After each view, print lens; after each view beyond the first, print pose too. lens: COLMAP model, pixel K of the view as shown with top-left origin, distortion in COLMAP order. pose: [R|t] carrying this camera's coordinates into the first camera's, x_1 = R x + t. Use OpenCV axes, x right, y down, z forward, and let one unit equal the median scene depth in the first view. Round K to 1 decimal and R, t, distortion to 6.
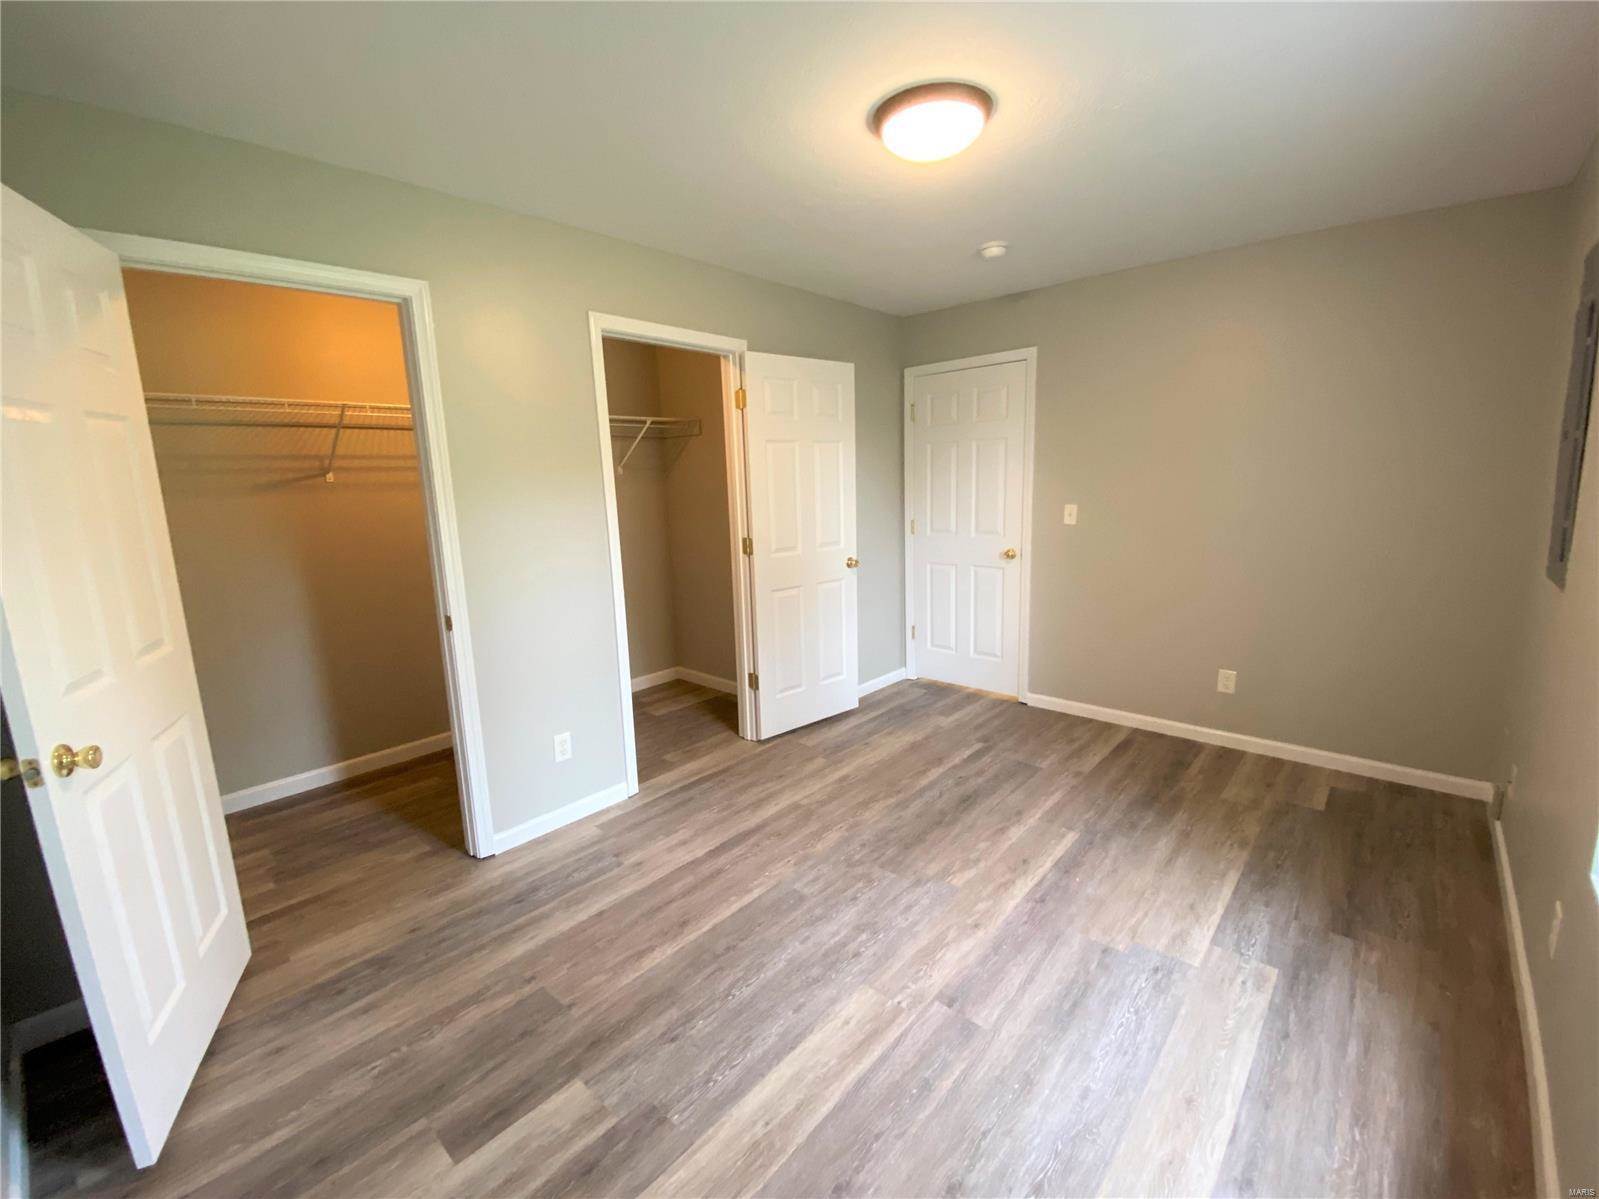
lens RADIAL K [[661.8, 0, 800.3], [0, 661.8, 594.8], [0, 0, 1]] dist [0.051639, -0.036614]
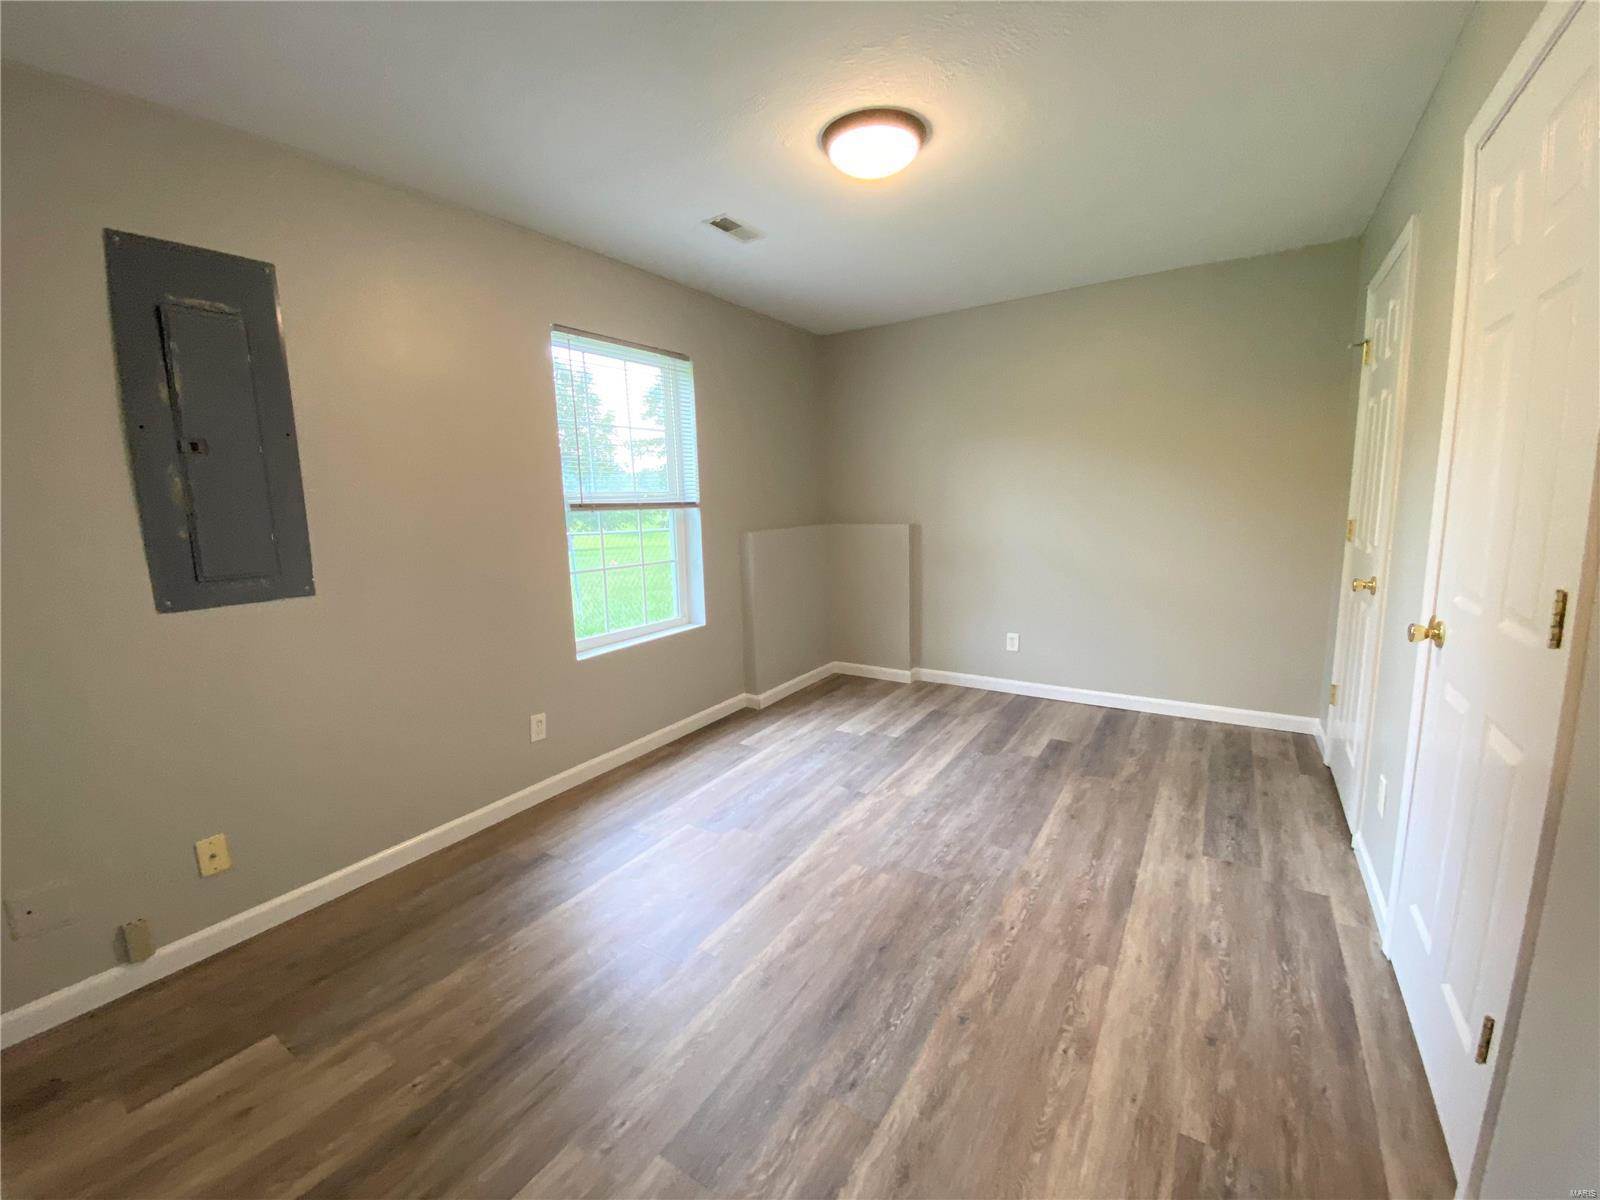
lens RADIAL K [[662.2, 0, 800.8], [0, 662.2, 595.3], [0, 0, 1]] dist [0.051639, -0.036614]
pose [[-0.985694, 0.077571, -0.149632, 0.444307], [0.025332, 0.945894, 0.323486, -0.285858], [0.166629, 0.315068, -0.934327, 1.836083]]
